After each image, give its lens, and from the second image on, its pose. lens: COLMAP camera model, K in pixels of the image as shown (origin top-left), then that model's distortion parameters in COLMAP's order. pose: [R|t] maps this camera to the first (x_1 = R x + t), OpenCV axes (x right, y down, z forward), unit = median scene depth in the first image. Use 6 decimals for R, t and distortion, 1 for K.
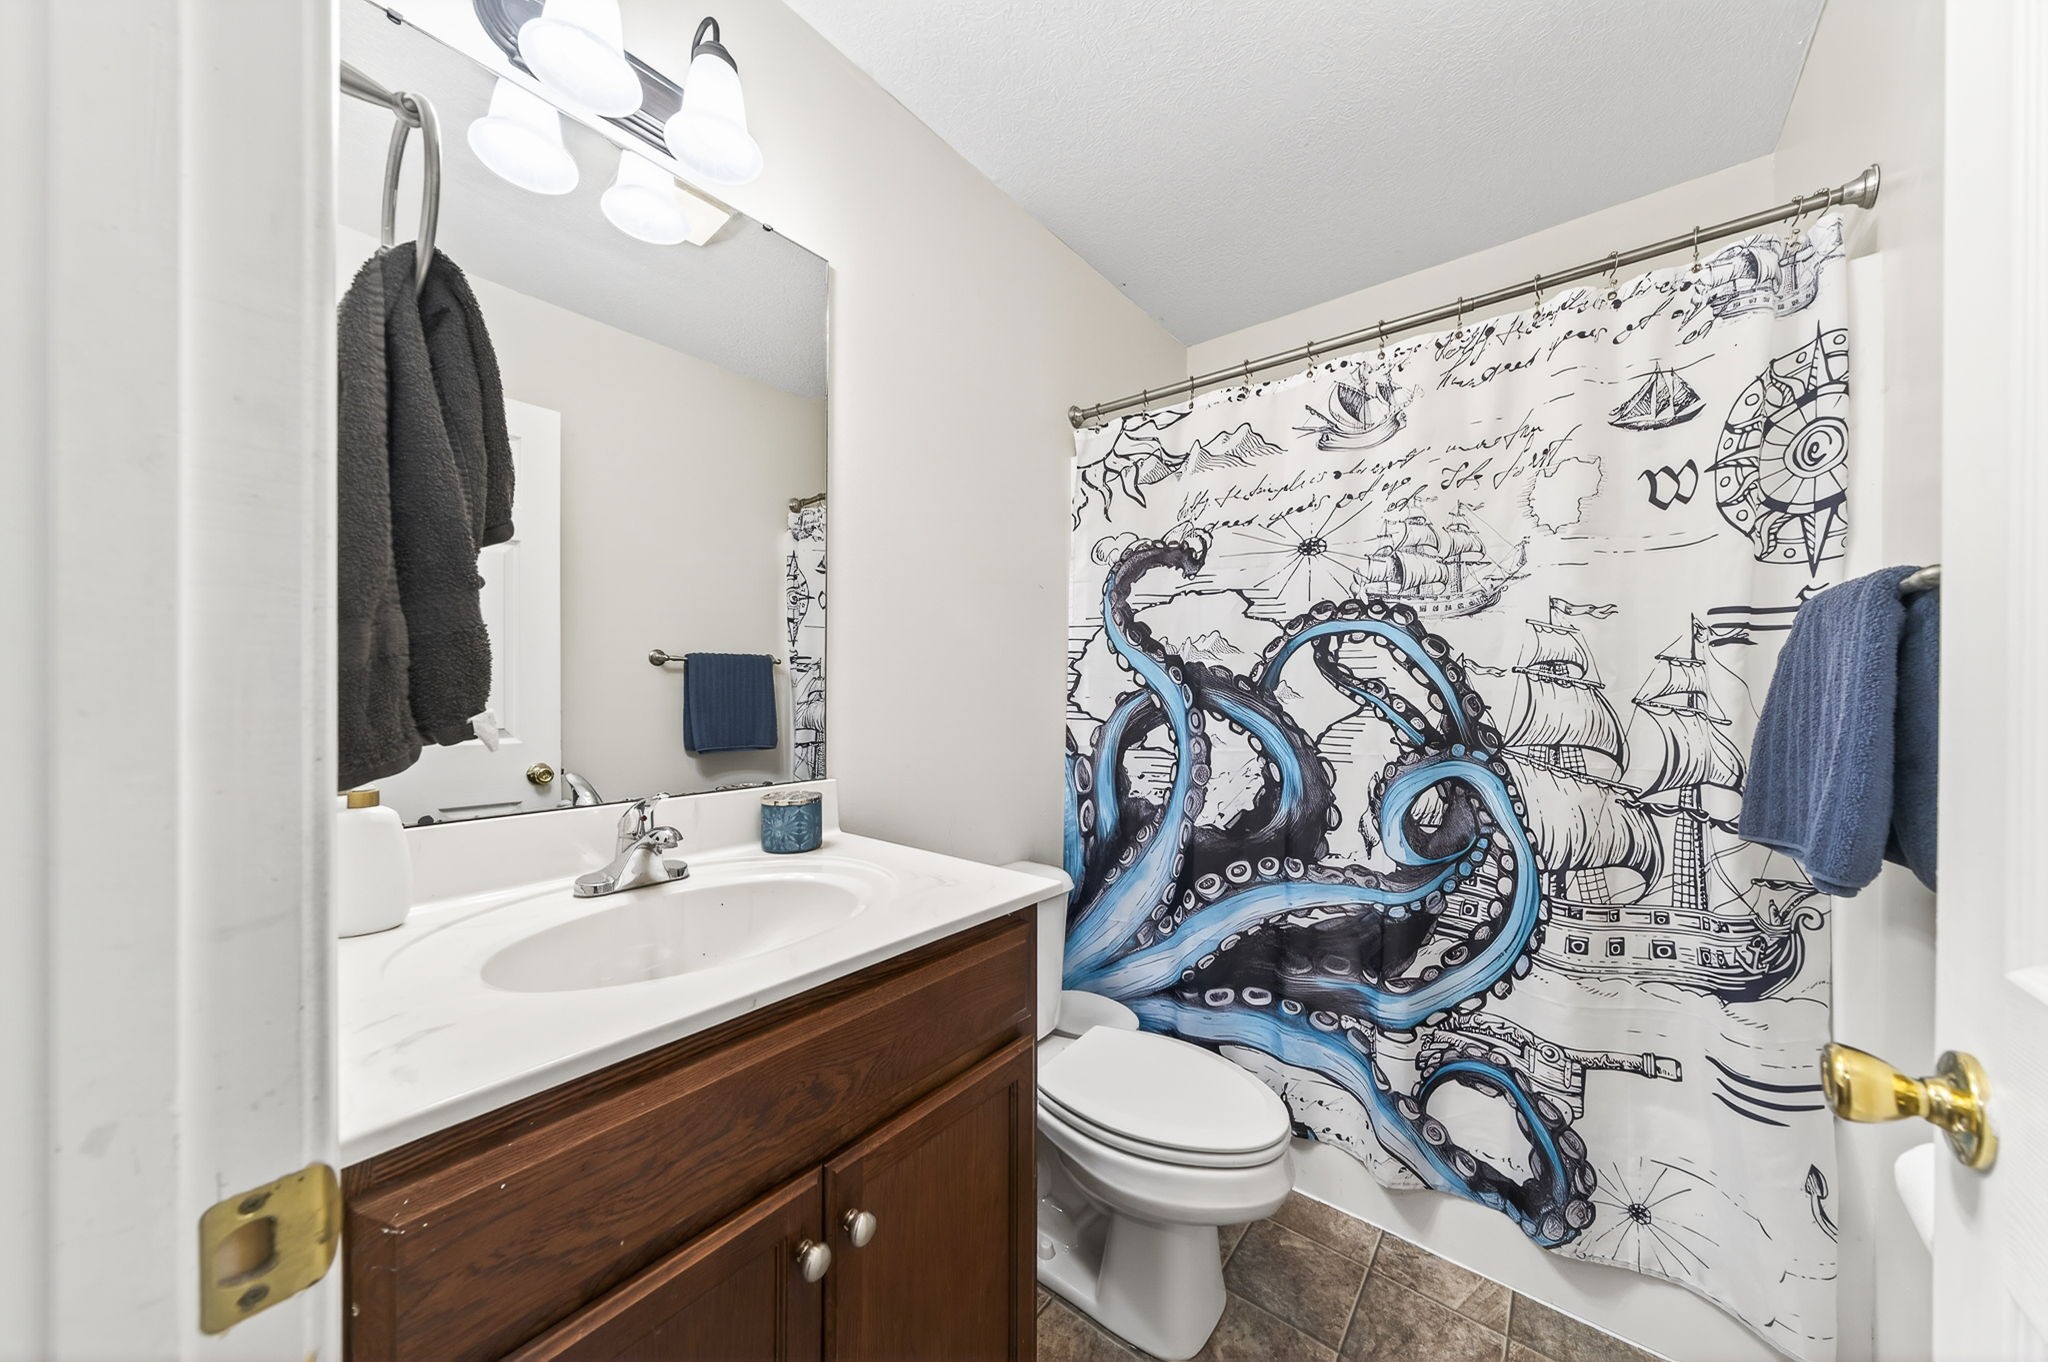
lens RADIAL K [[684.2, 0, 1026.8], [0, 684.2, 696.4], [0, 0, 1]] dist [-0.012975, 0.000851]
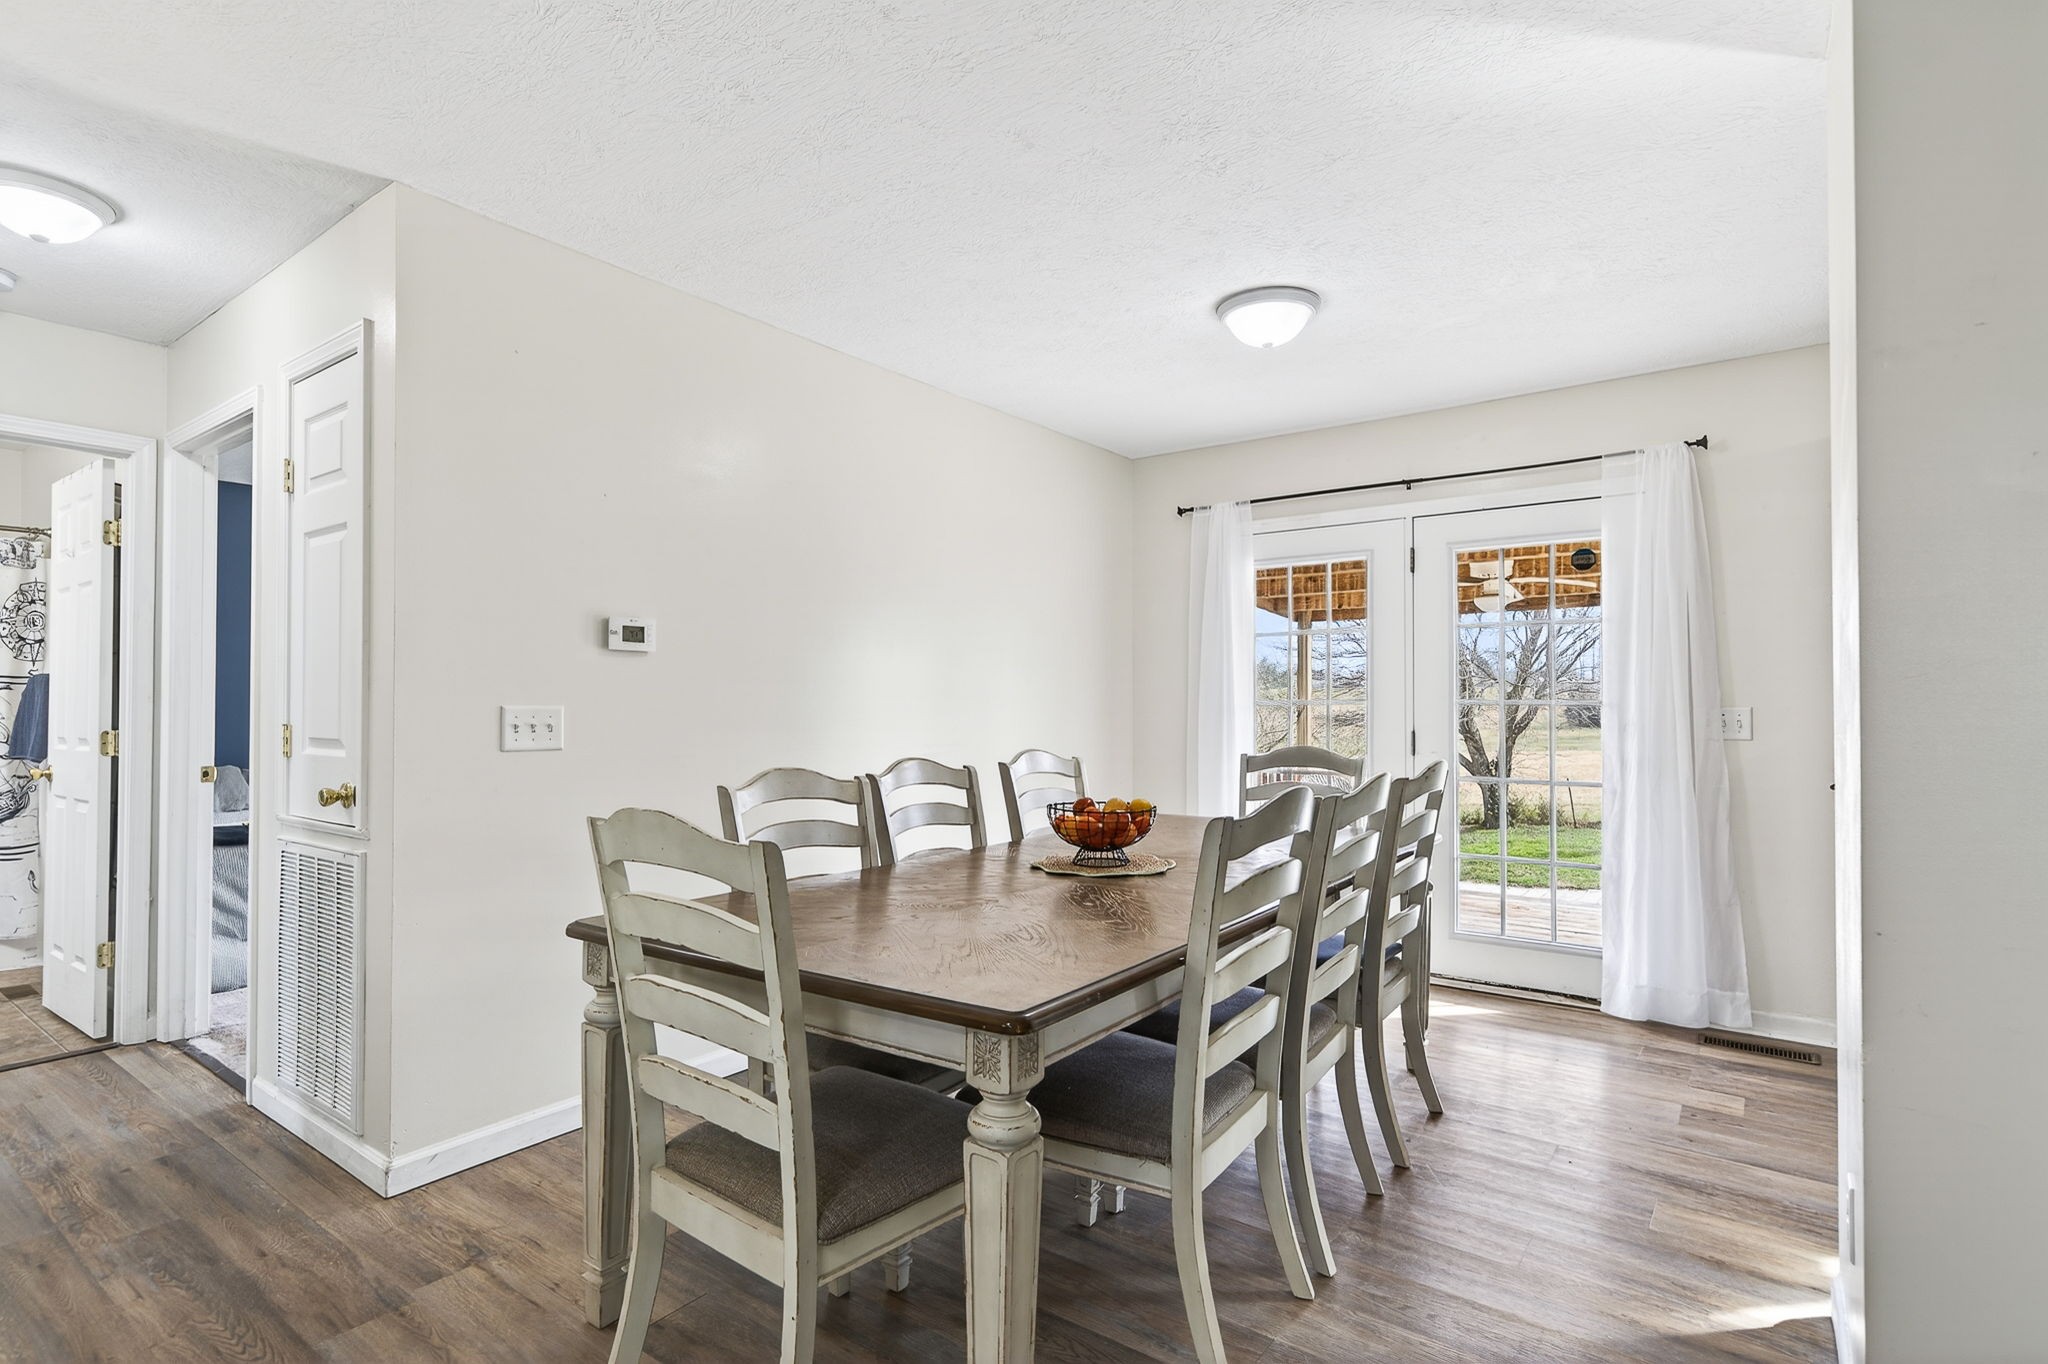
lens RADIAL K [[967.7, 0, 1000.2], [0, 967.7, 700.3], [0, 0, 1]] dist [0.003204, 0.000834]
pose [[-0.054056, 0.008613, 0.998501, -3.167052], [0.003019, 0.999960, -0.008462, 0.016474], [-0.998533, 0.002557, -0.054080, -2.871045]]
